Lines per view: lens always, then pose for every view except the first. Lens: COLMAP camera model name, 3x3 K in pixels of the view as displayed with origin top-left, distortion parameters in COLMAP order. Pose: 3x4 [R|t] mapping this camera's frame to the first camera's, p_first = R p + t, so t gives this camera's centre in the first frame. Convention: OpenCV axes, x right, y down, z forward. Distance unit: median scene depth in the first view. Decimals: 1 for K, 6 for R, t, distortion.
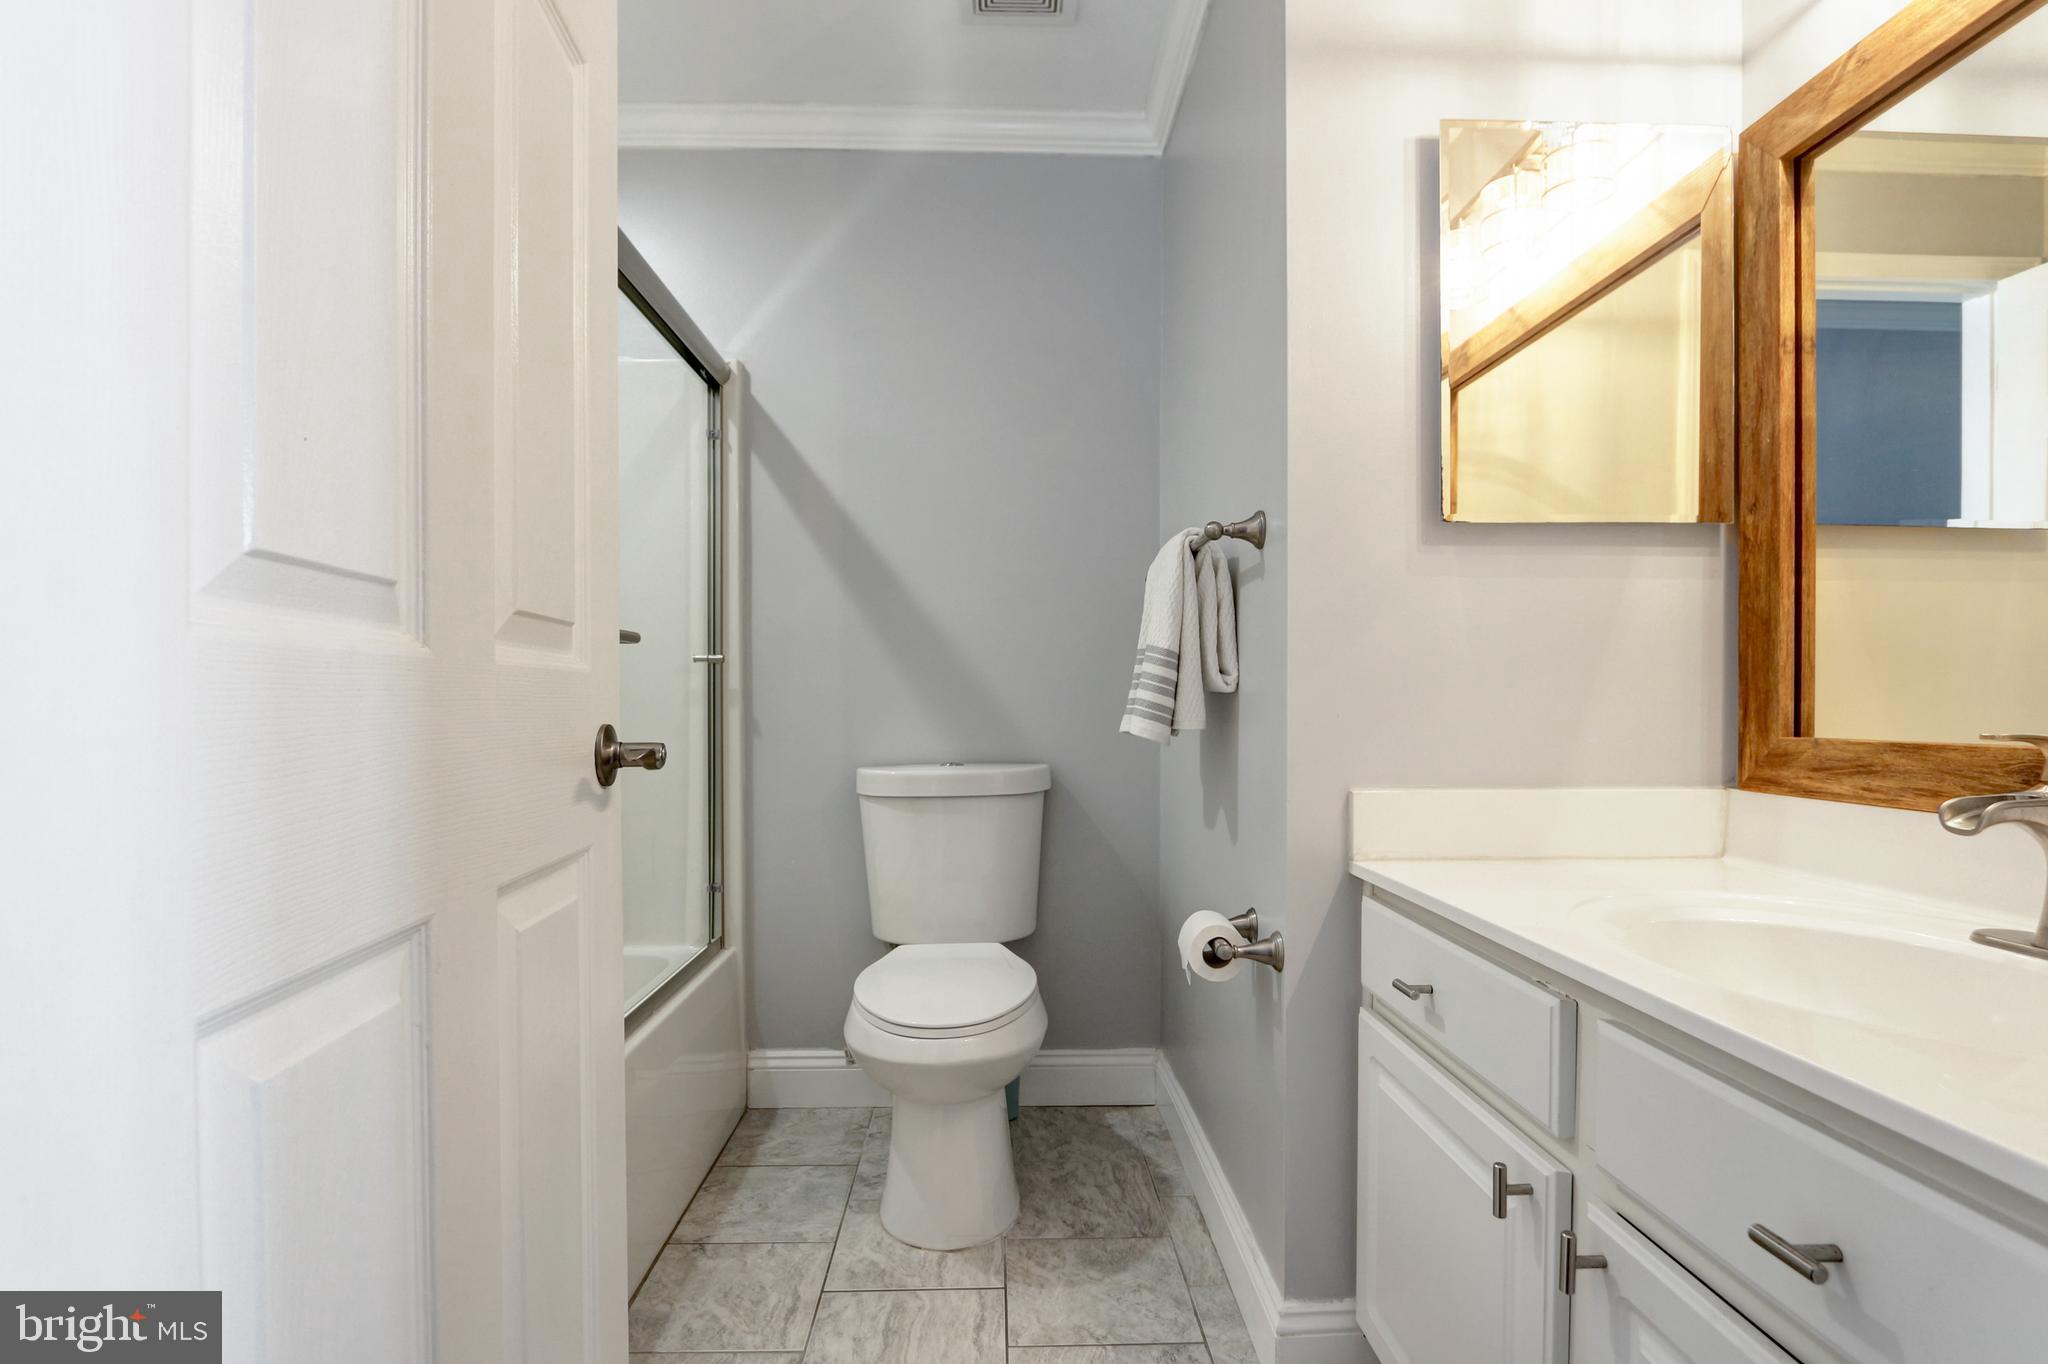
lens RADIAL K [[967.2, 0, 1021.1], [0, 967.2, 708.5], [0, 0, 1]] dist [-0.014972, 0.000142]
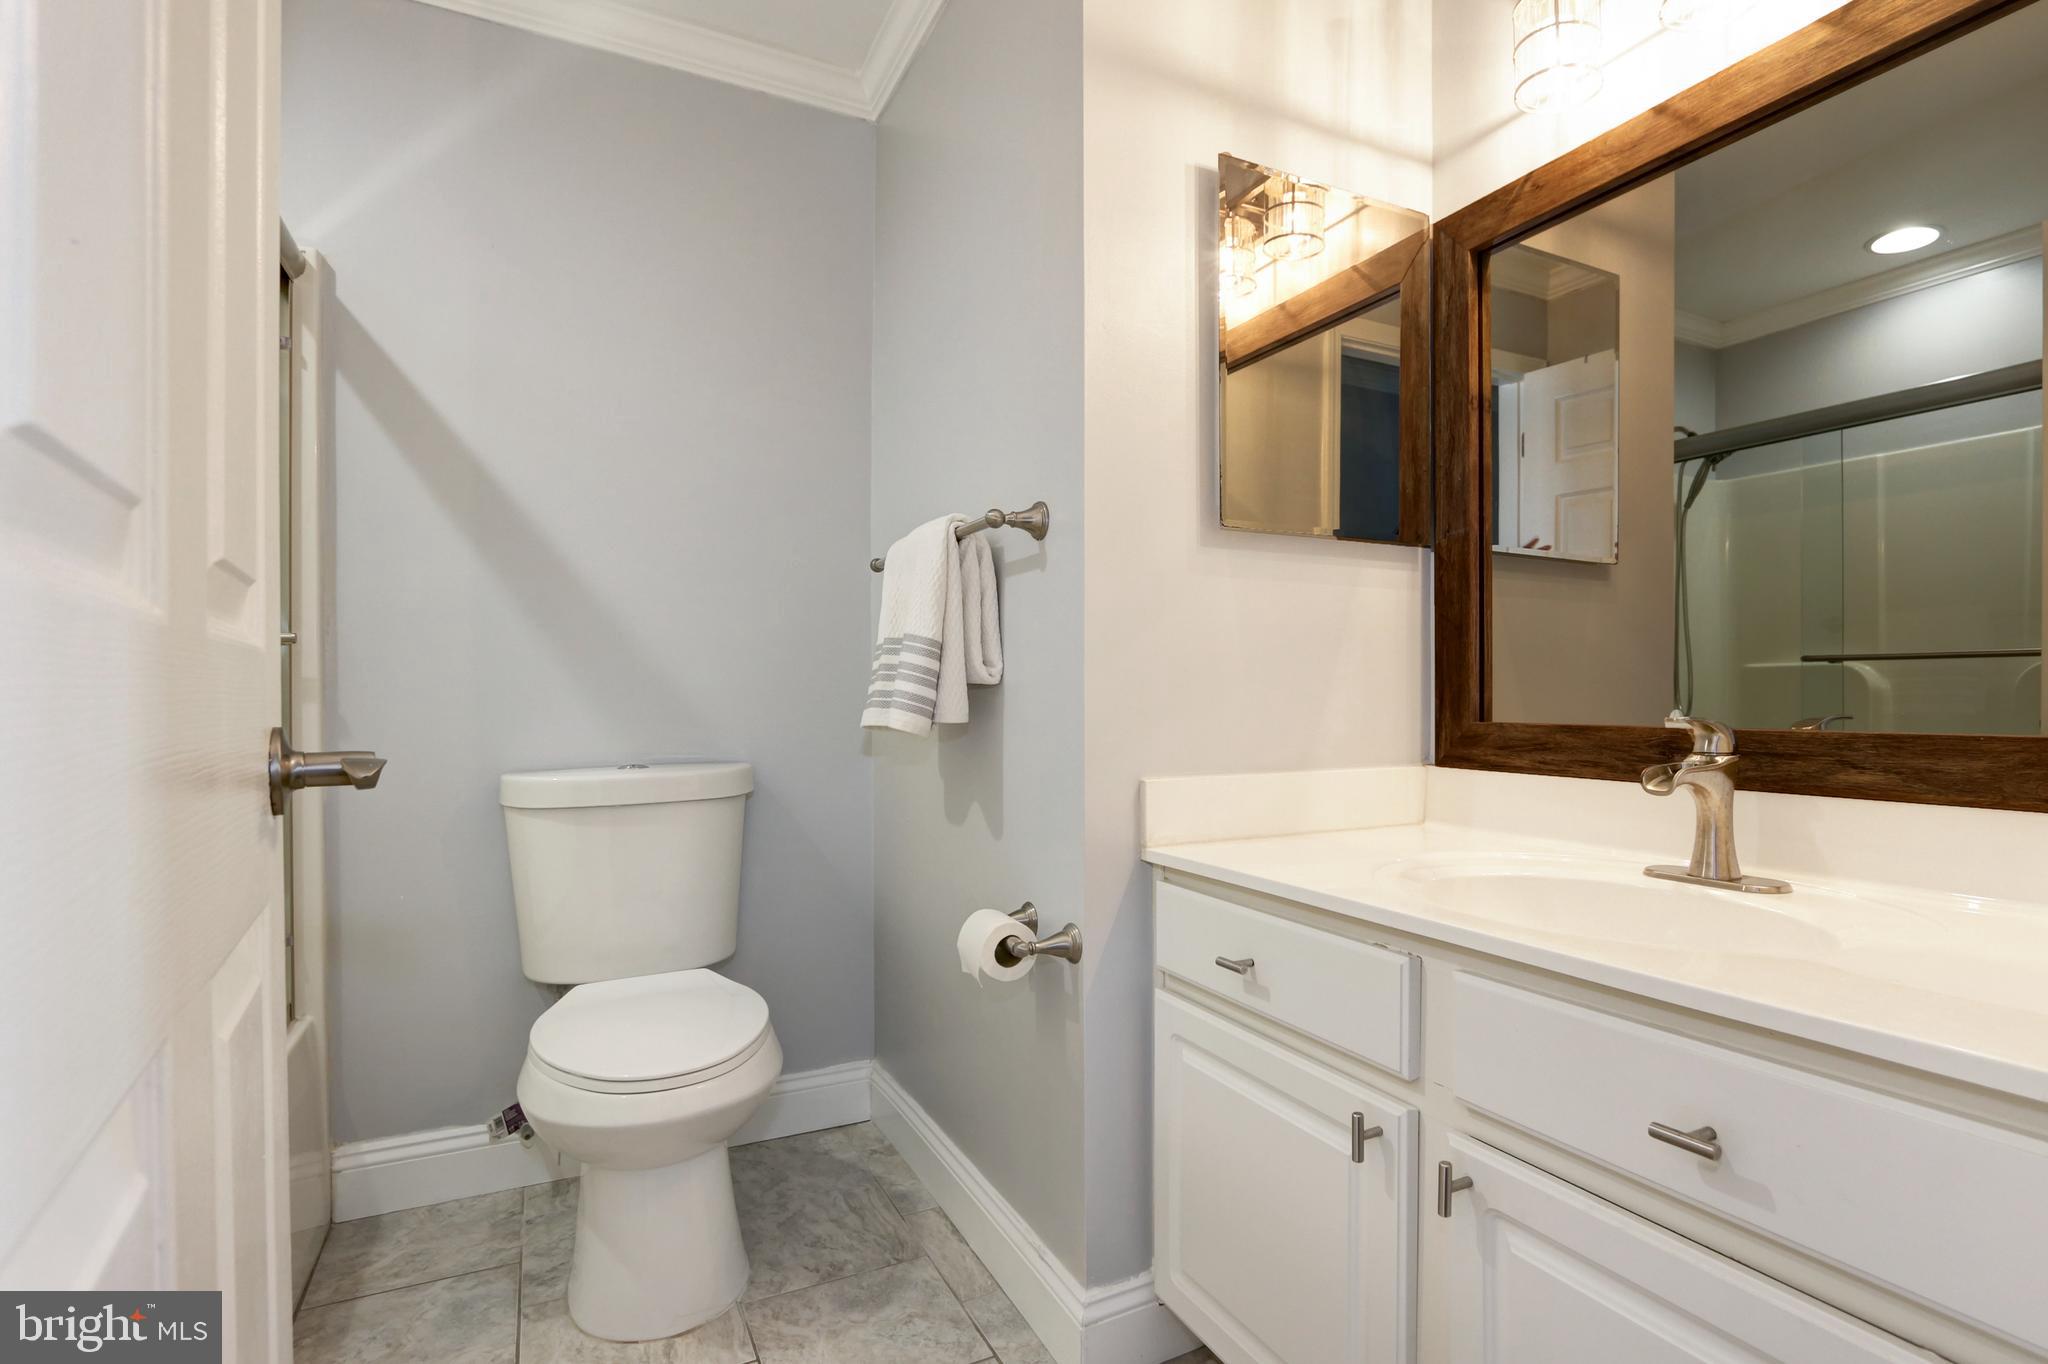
lens RADIAL K [[982.2, 0, 1059.3], [0, 982.2, 693.1], [0, 0, 1]] dist [-0.015389, 0.000585]
pose [[0.898064, -0.001361, 0.439862, -0.170879], [0.004344, 0.999974, -0.005775, -0.001568], [-0.439842, 0.007097, 0.898047, 0.079312]]
